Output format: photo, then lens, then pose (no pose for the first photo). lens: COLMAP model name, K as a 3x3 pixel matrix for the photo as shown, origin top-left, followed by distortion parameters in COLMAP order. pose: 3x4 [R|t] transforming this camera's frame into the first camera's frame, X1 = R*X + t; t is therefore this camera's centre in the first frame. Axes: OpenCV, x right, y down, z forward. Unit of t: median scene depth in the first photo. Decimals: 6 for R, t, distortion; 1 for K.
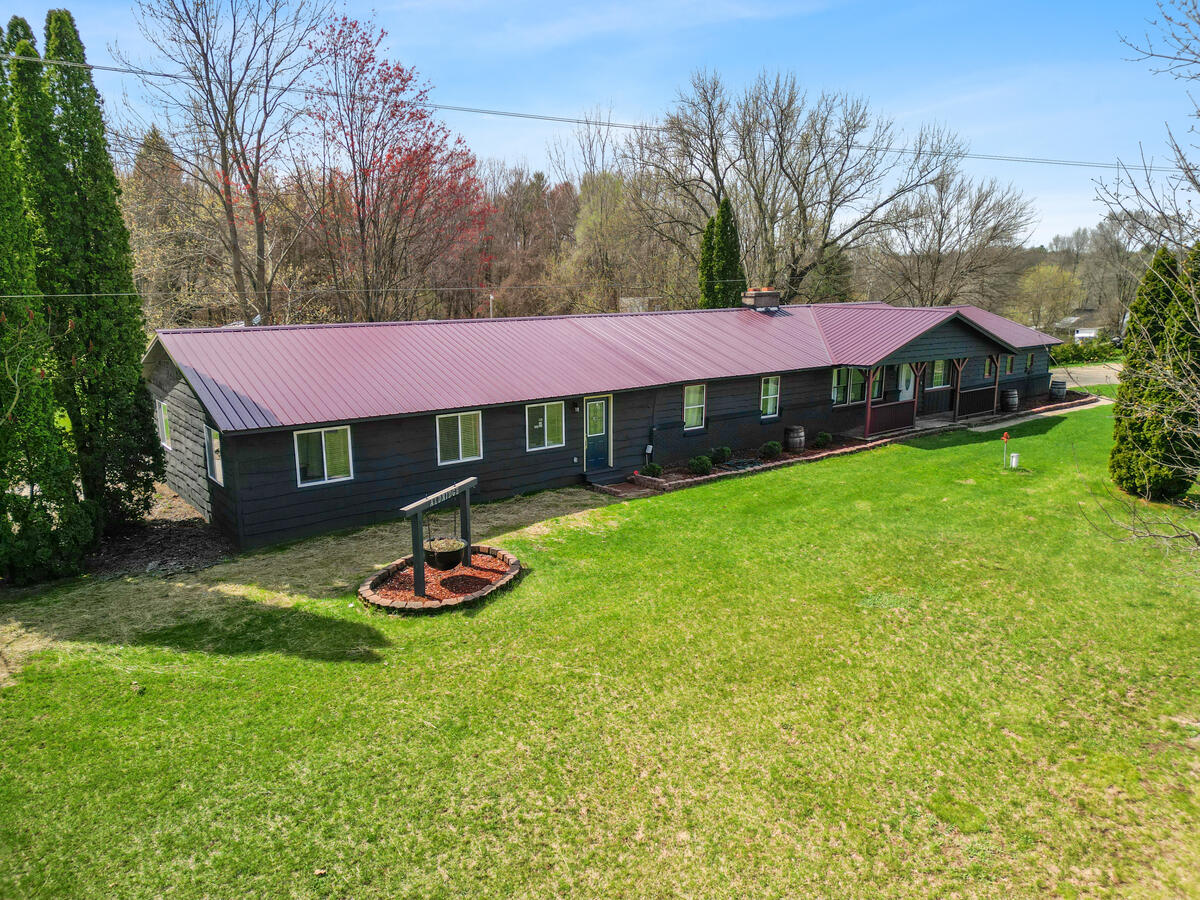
lens RADIAL K [[843.2, 0, 603.5], [0, 843.2, 450.7], [0, 0, 1]] dist [0.053732, -0.044340]
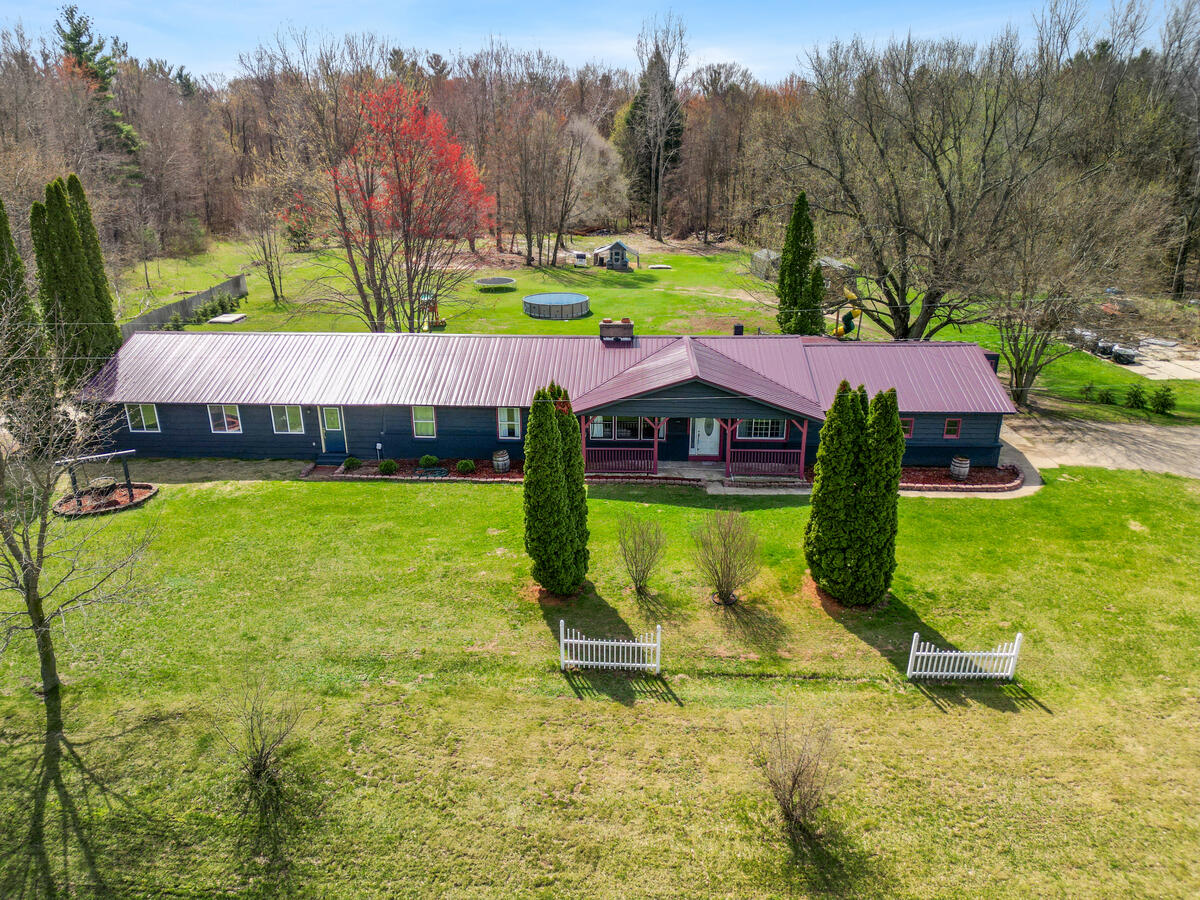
lens RADIAL K [[843.2, 0, 603.5], [0, 843.2, 450.7], [0, 0, 1]] dist [0.053732, -0.044340]
pose [[0.769582, 0.229962, -0.595702, 1.491140], [-0.135766, 0.970498, 0.199252, -0.411865], [0.623948, -0.072465, 0.778099, 0.166885]]
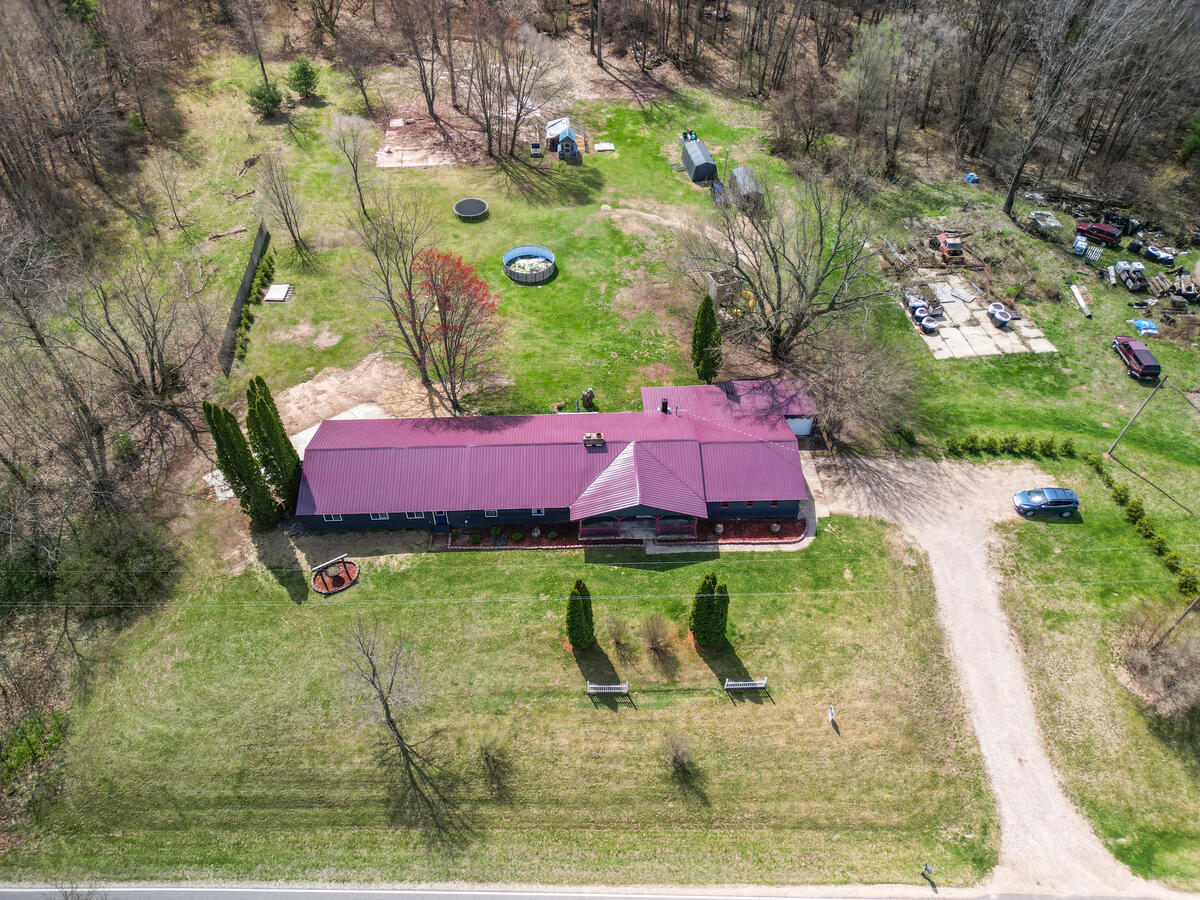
lens RADIAL K [[843.2, 0, 603.5], [0, 843.2, 450.7], [0, 0, 1]] dist [0.053732, -0.044340]
pose [[0.818760, 0.416616, -0.395049, 1.653423], [-0.132603, 0.806691, 0.575905, -2.134797], [0.558614, -0.419143, 0.715730, -0.635724]]
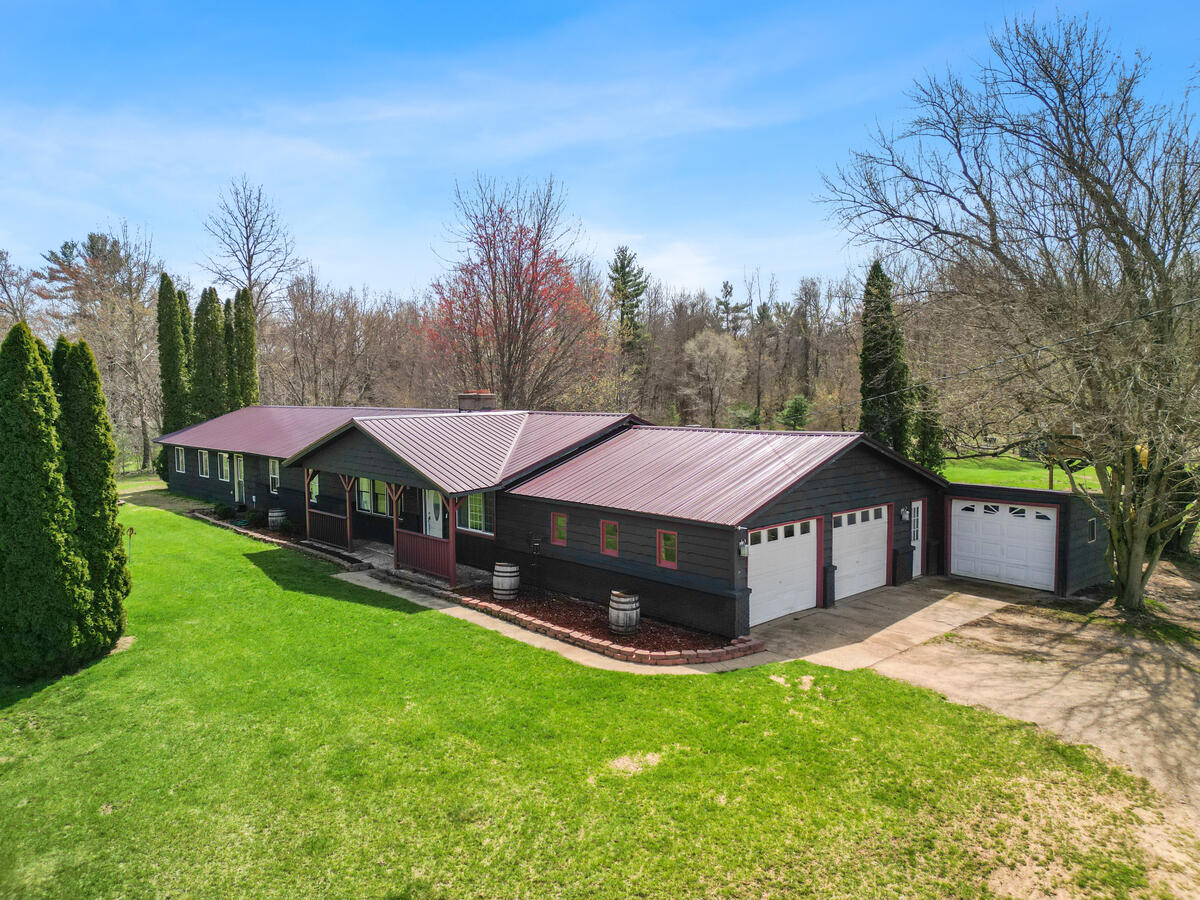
lens RADIAL K [[843.2, 0, 603.5], [0, 843.2, 450.7], [0, 0, 1]] dist [0.053732, -0.044340]
pose [[0.094840, 0.079679, -0.992299, 1.909876], [-0.200067, 0.977980, 0.059408, -0.356702], [0.975181, 0.192892, 0.108693, 1.750933]]
